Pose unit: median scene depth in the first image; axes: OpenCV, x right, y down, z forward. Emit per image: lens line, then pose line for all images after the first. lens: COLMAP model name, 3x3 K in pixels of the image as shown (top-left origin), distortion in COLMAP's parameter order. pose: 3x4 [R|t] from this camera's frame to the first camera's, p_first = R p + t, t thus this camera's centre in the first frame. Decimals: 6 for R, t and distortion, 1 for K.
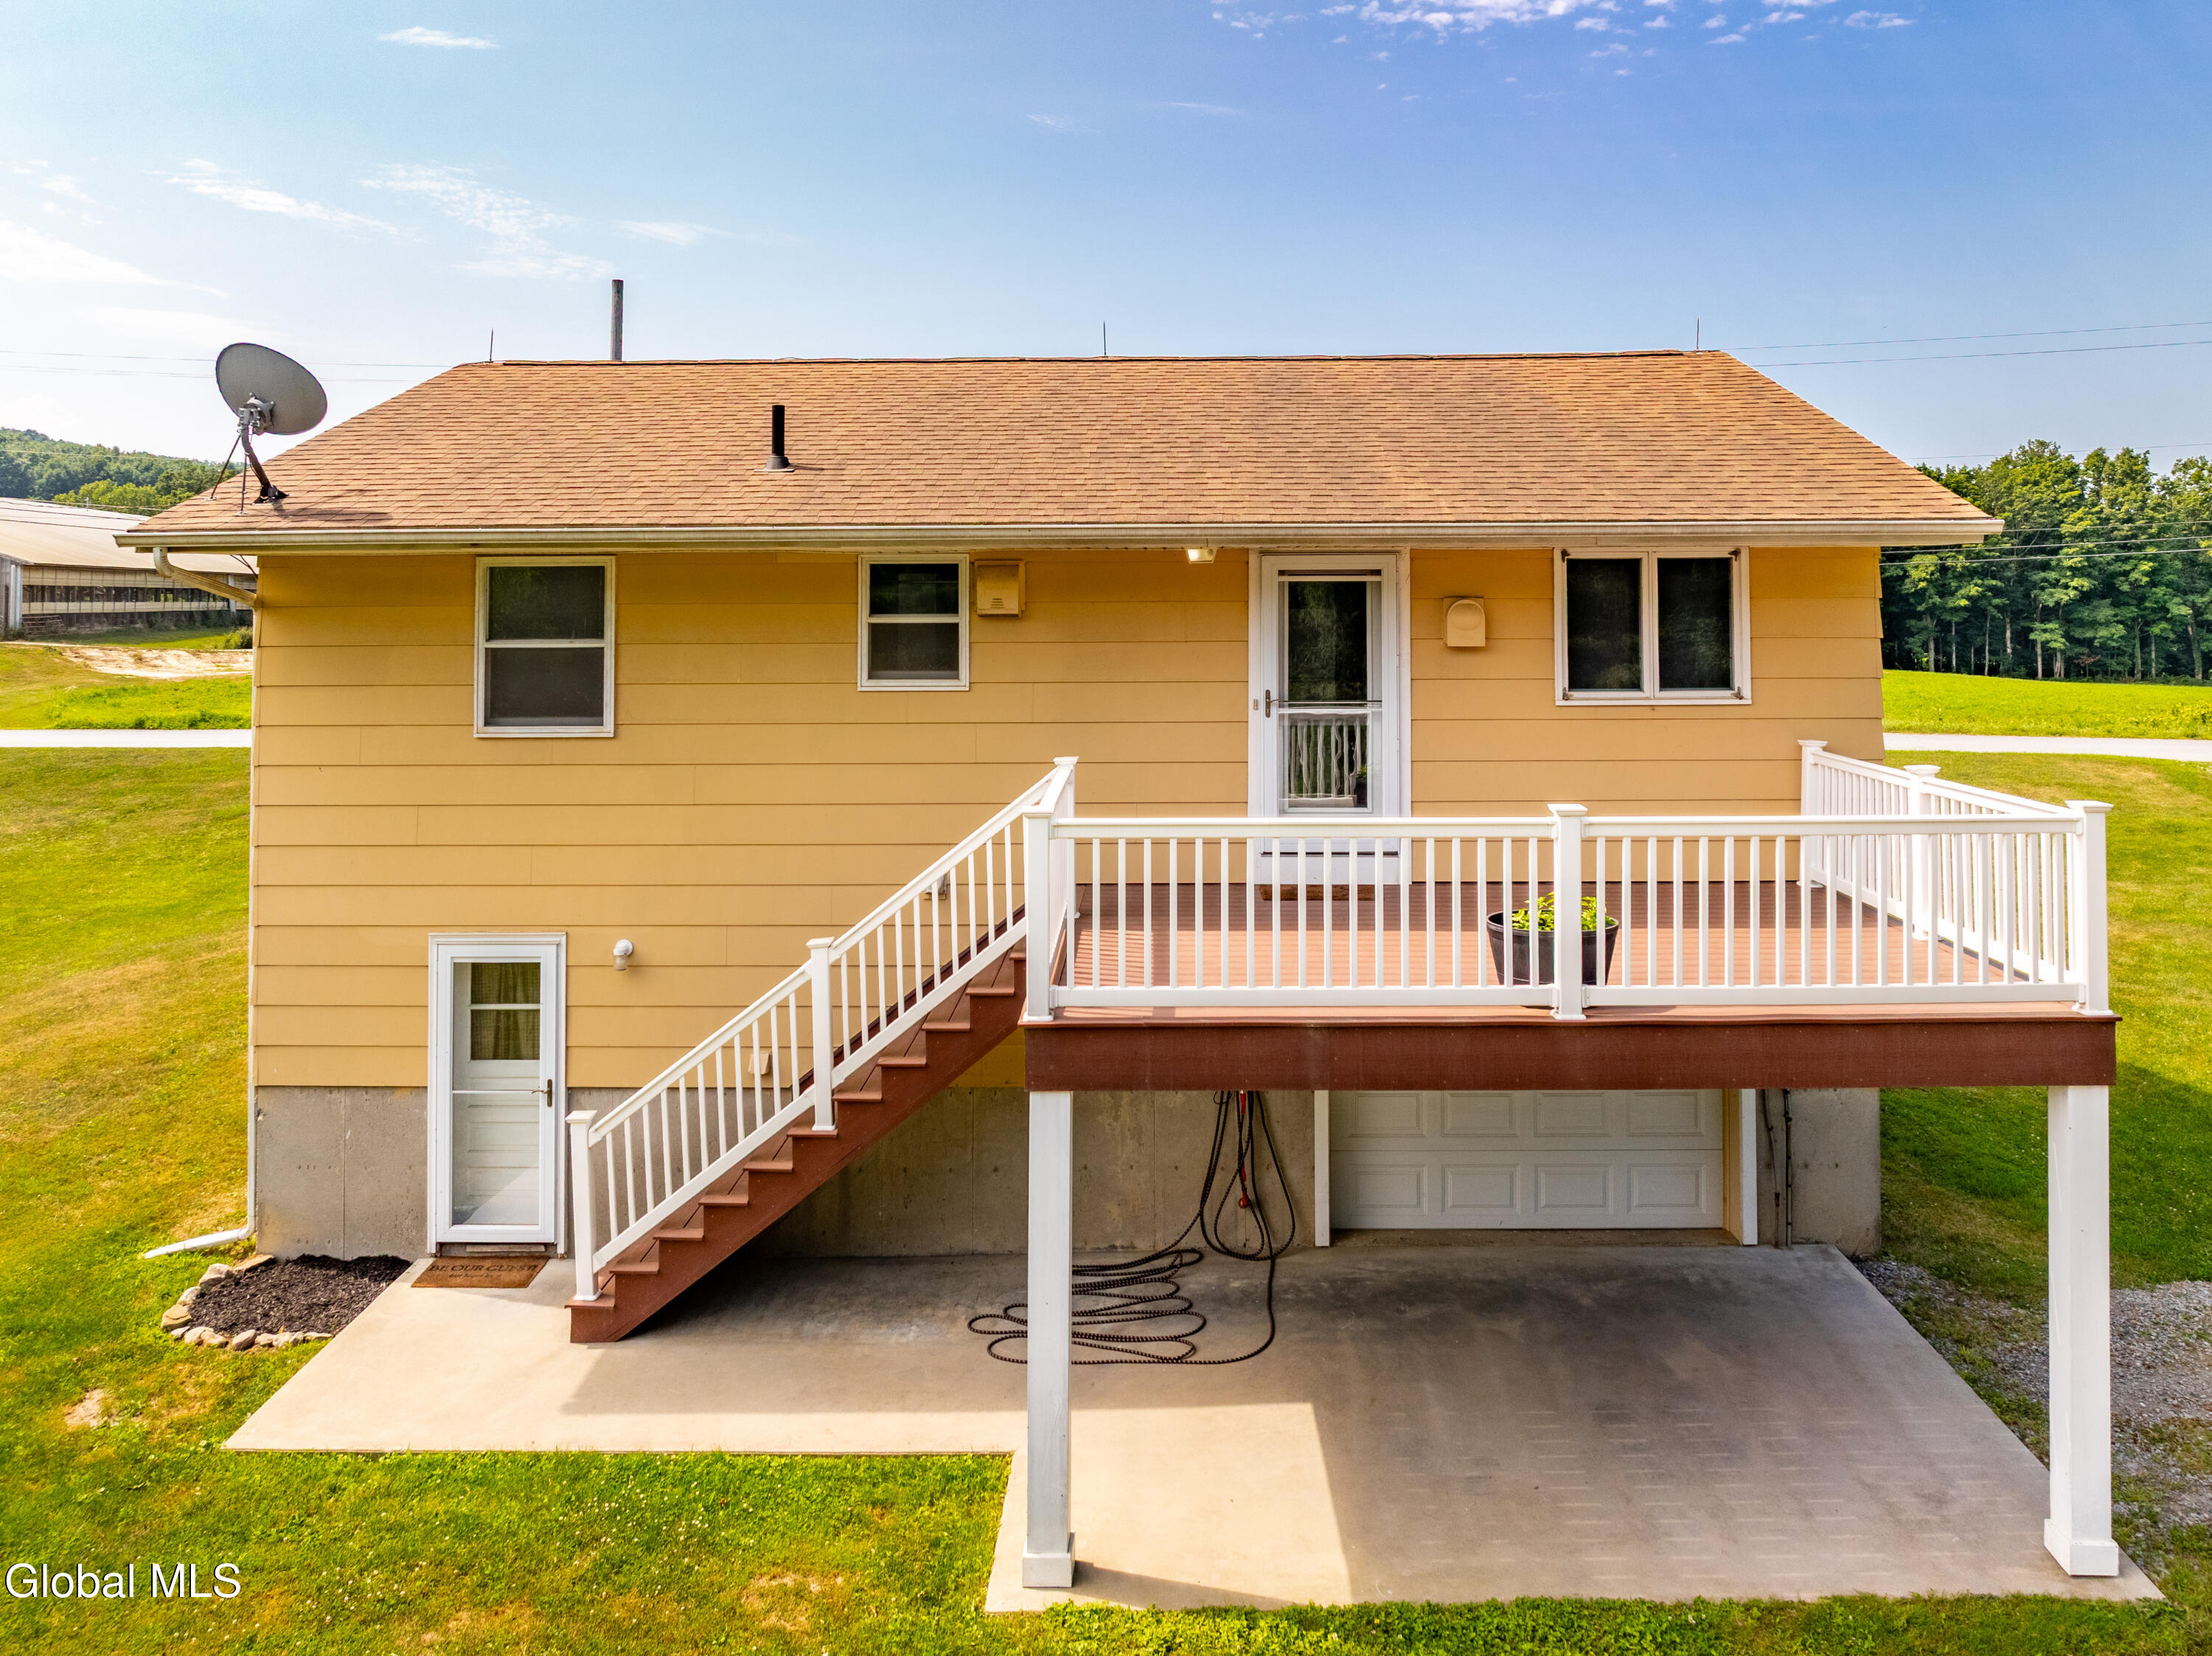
lens RADIAL K [[1556.9, 0, 1280.7], [0, 1556.9, 604.3], [0, 0, 1]] dist [-0.000655, -0.028128]
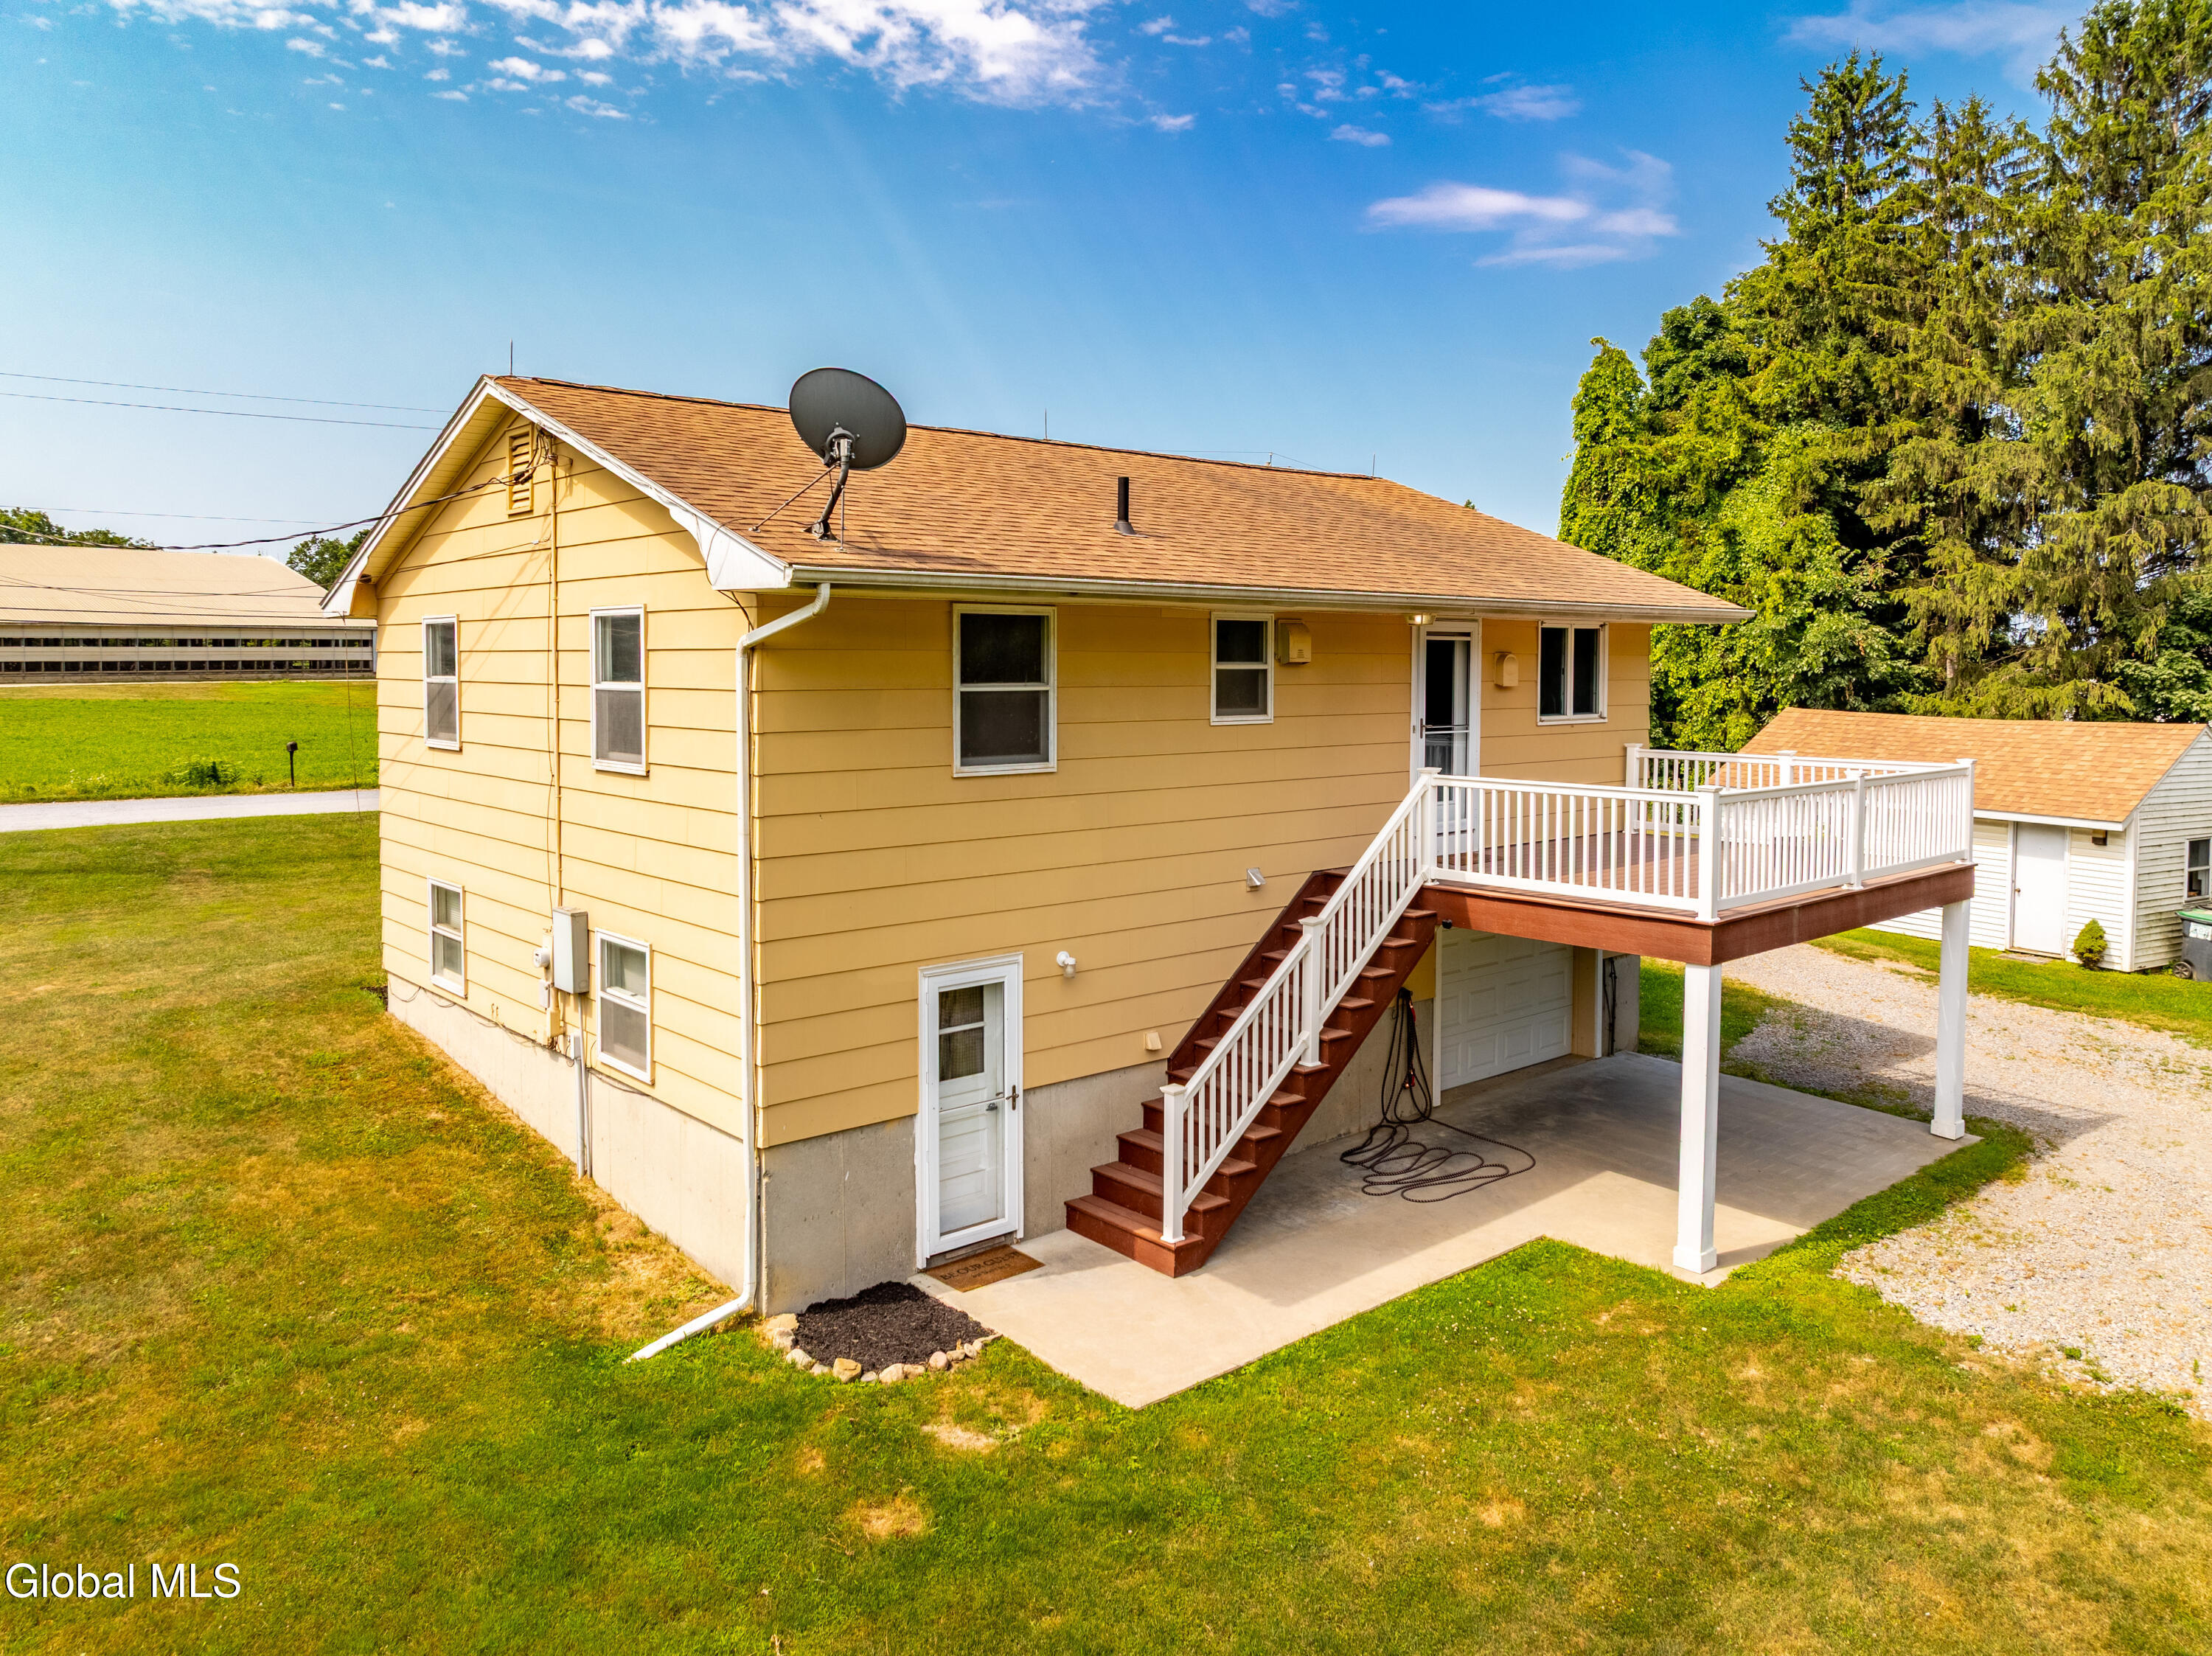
lens RADIAL K [[1517.3, 0, 964.7], [0, 1517.3, 794.8], [0, 0, 1]] dist [-0.028519, 0.004410]
pose [[0.786348, -0.047835, 0.615929, -1.150433], [-0.004722, 0.996503, 0.083419, 0.012261], [-0.617766, -0.068505, 0.783372, 0.196764]]
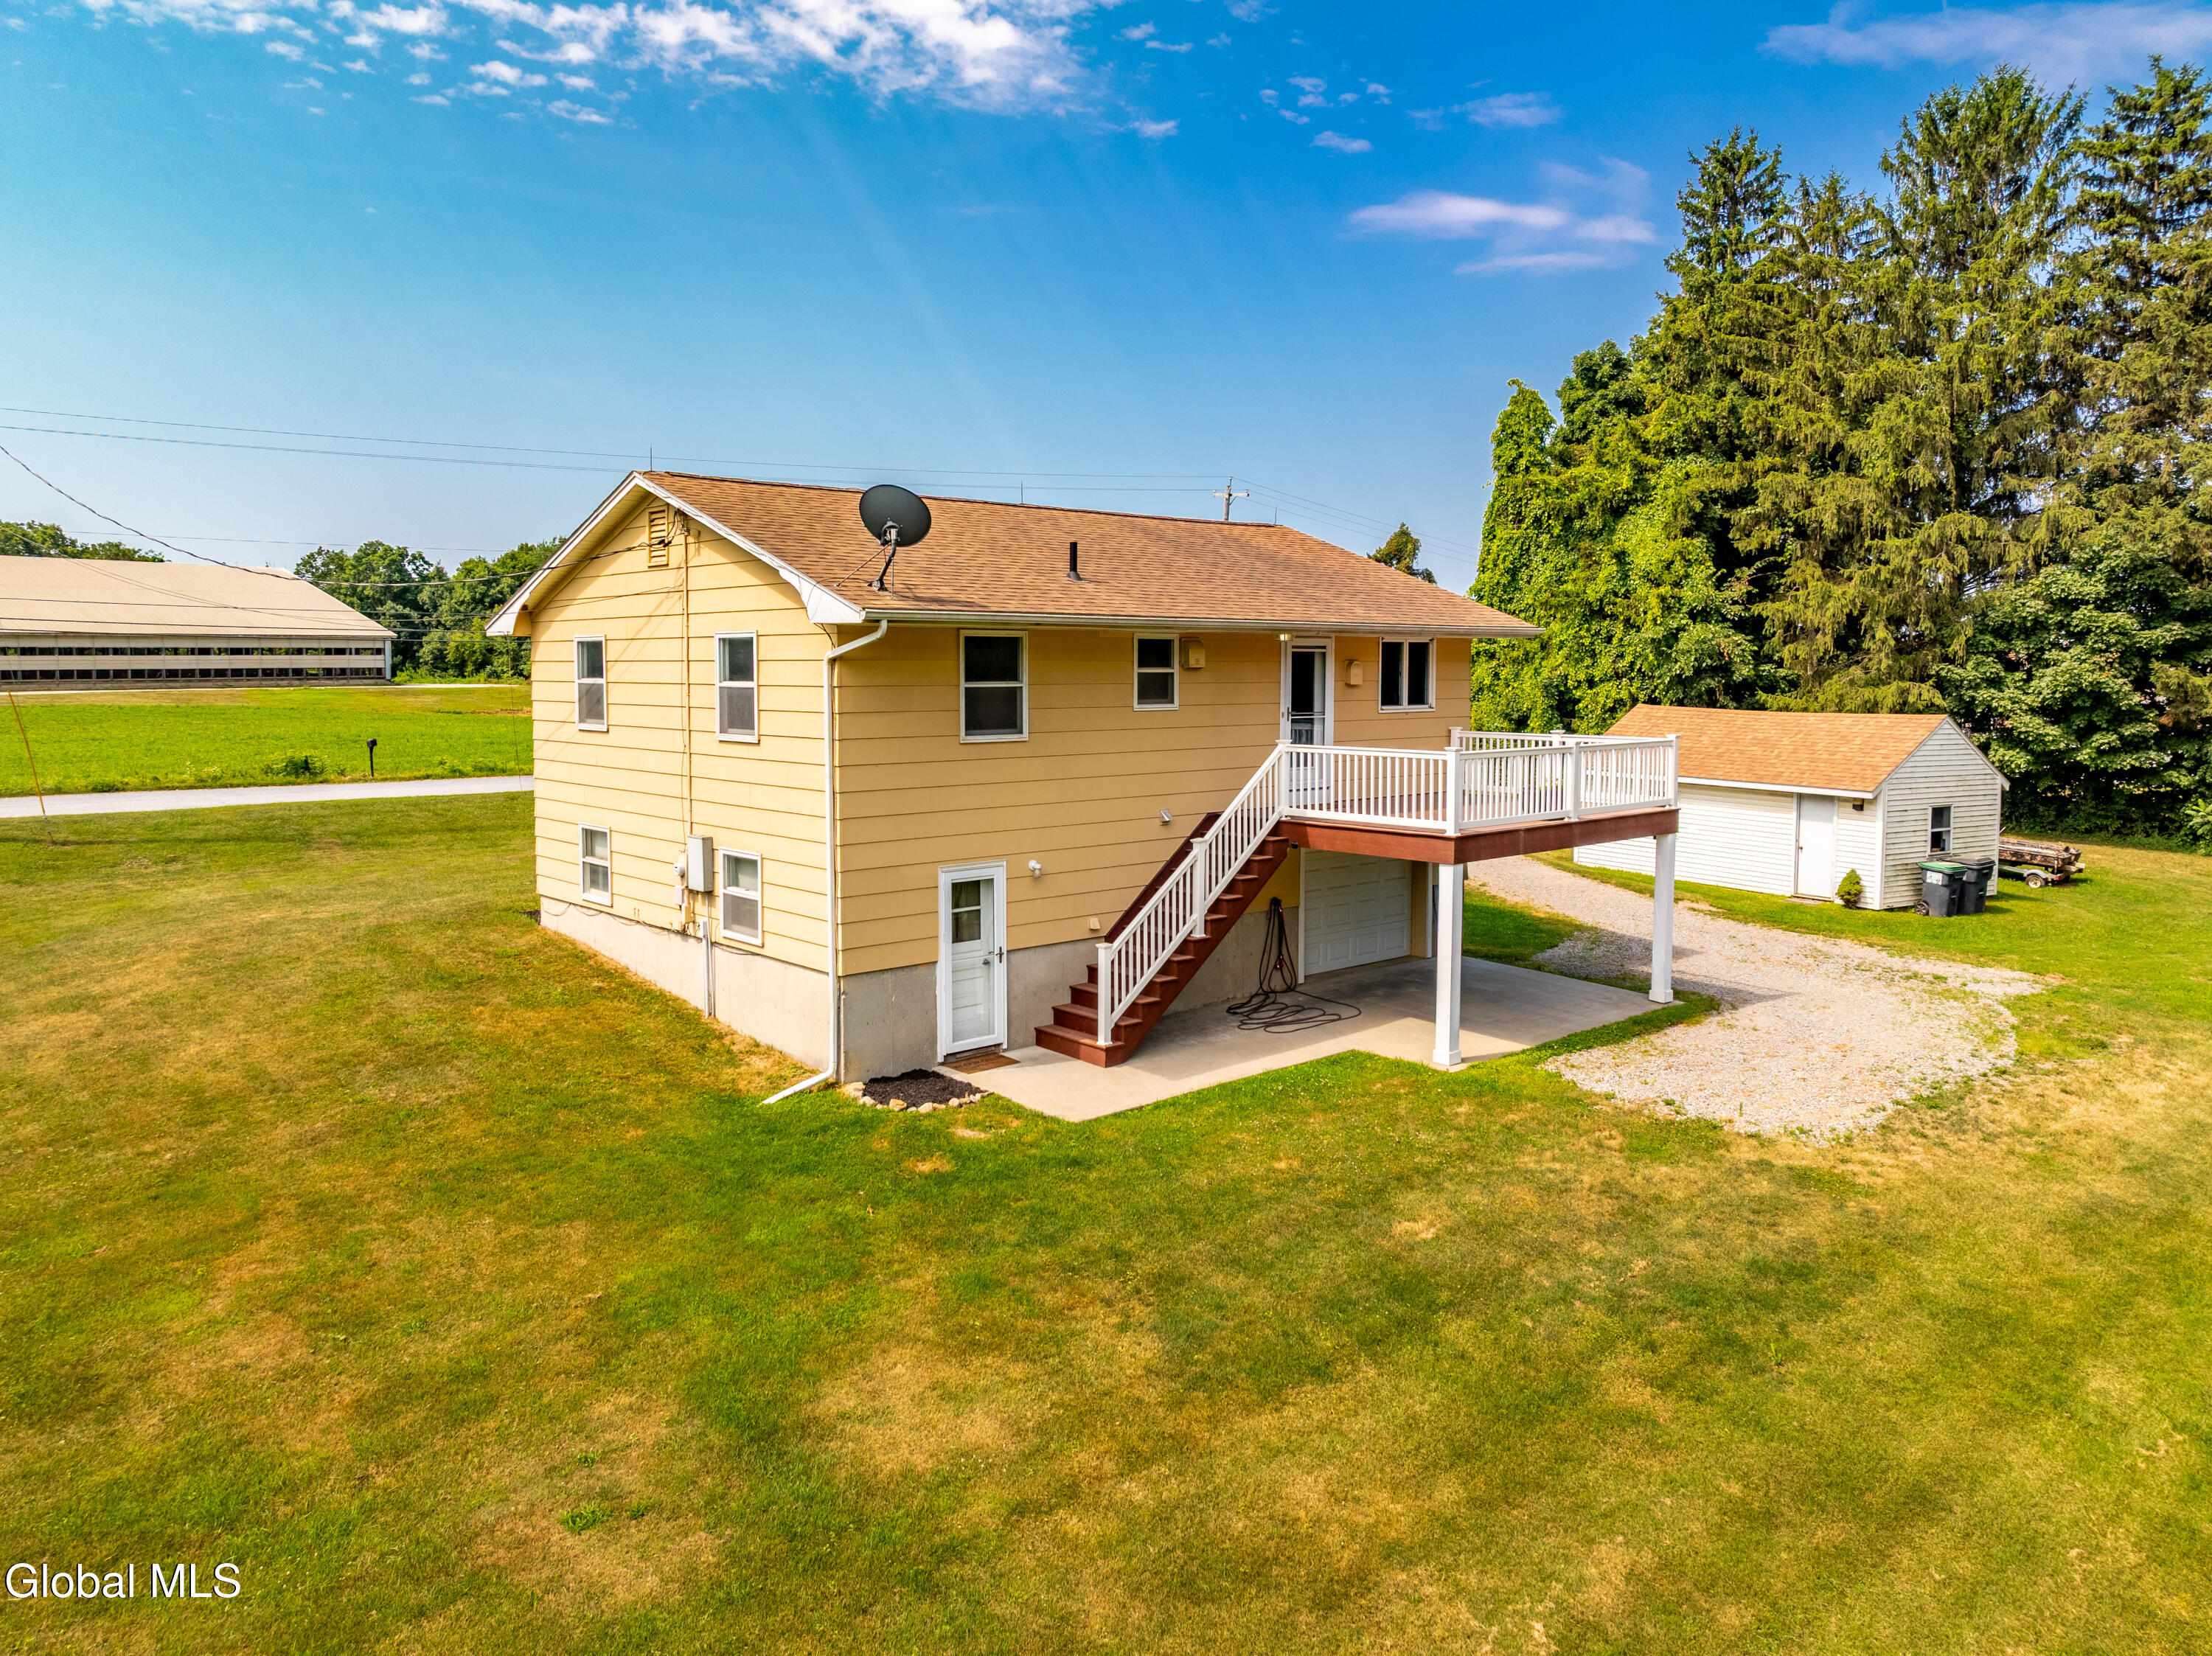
lens RADIAL K [[1552.2, 0, 977.4], [0, 1552.2, 823.7], [0, 0, 1]] dist [-0.018839, -0.004026]
pose [[0.774704, -0.058579, 0.629605, -1.533787], [-0.002607, 0.995395, 0.095820, 0.015190], [-0.632319, -0.075873, 0.770984, -0.258904]]
